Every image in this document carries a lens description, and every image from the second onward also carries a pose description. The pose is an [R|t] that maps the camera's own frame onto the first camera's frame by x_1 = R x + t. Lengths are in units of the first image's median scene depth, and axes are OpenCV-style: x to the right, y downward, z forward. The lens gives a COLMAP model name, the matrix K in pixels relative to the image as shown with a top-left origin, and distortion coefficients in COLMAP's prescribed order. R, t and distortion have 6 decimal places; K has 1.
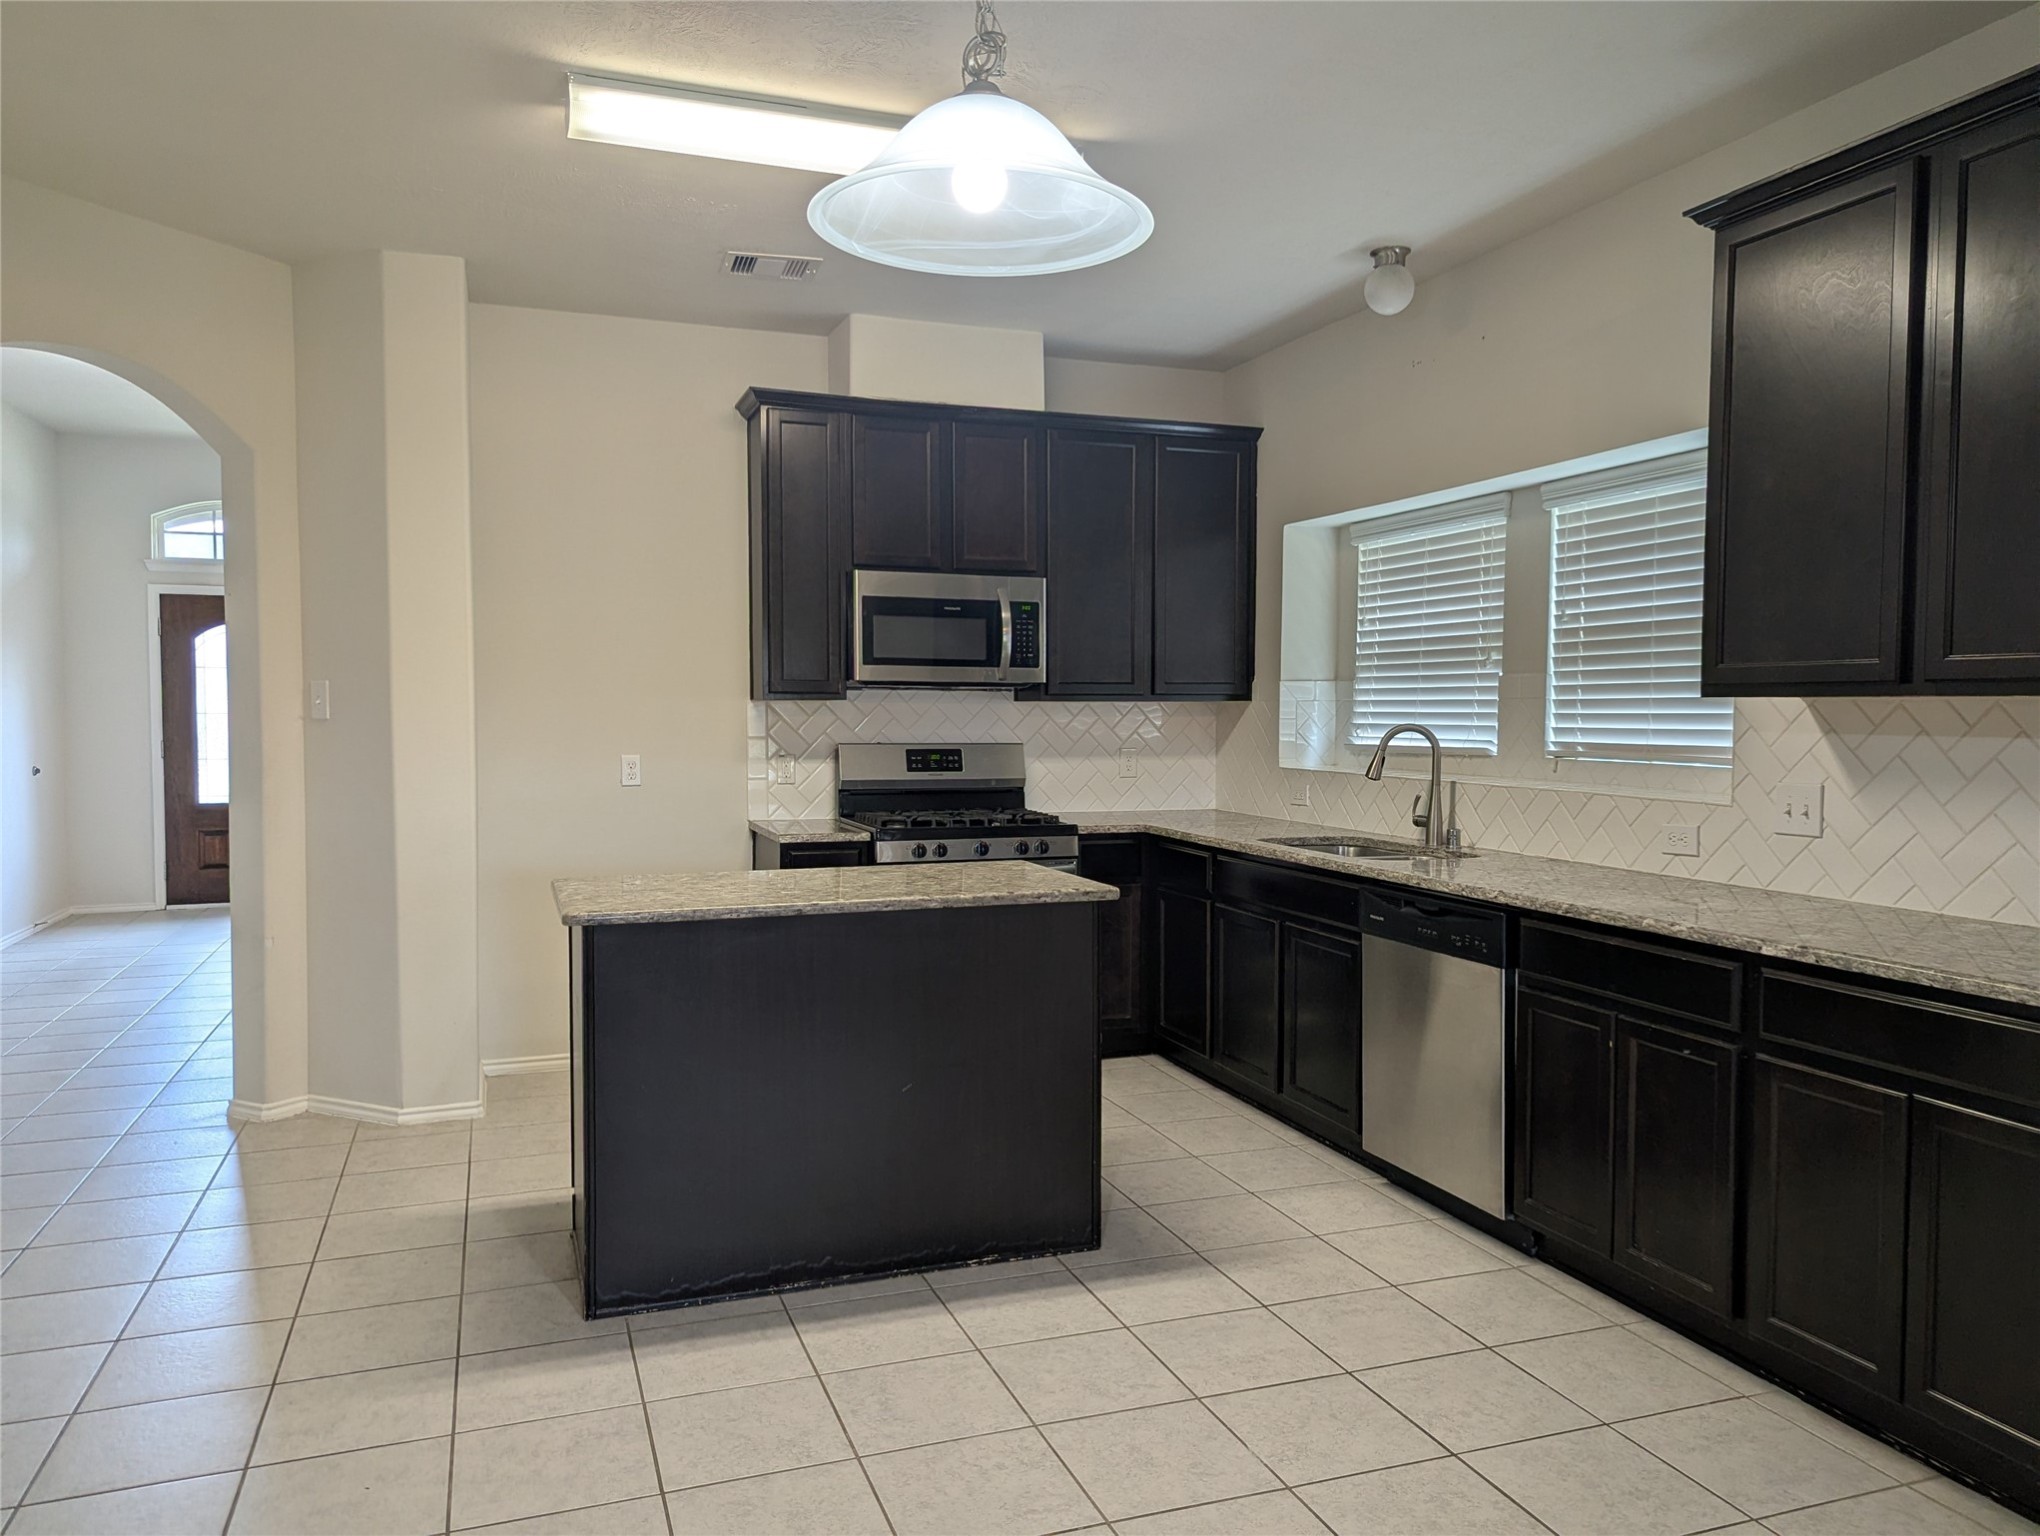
lens RADIAL K [[1439.6, 0, 1012.6], [0, 1439.6, 774.9], [0, 0, 1]] dist [0.063400, -0.069198]
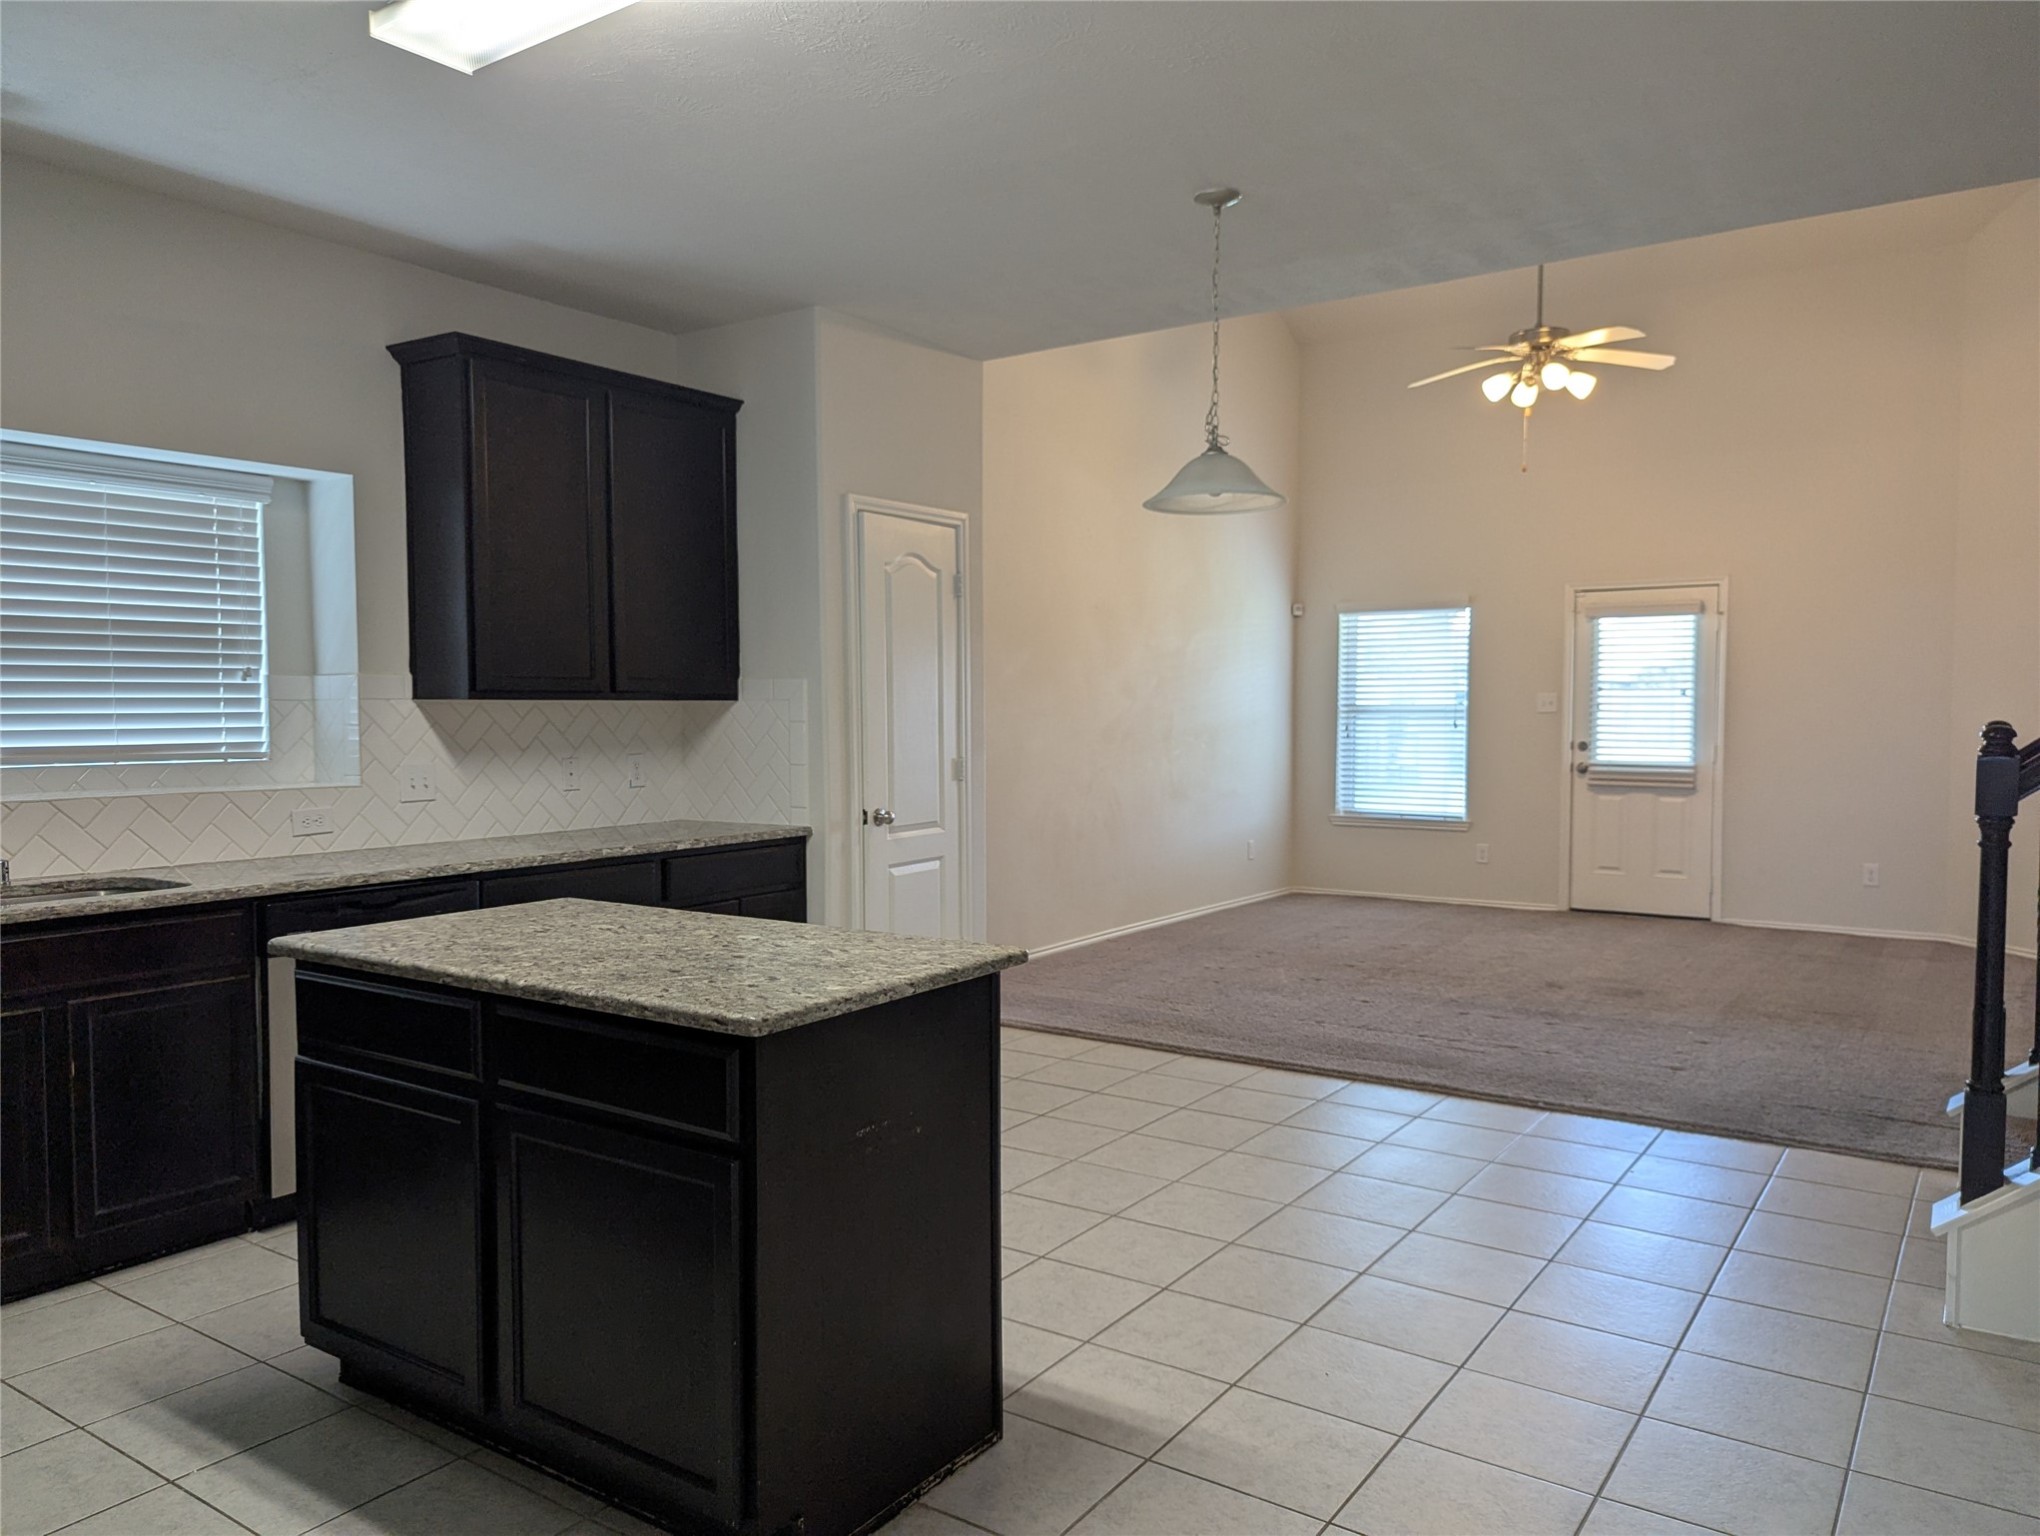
lens RADIAL K [[1439.6, 0, 1012.6], [0, 1439.6, 774.9], [0, 0, 1]] dist [0.063400, -0.069198]
pose [[-0.580192, -0.038904, 0.813550, -0.644089], [0.039758, 0.996315, 0.075998, -0.046427], [-0.813509, 0.076438, -0.576507, 0.967196]]
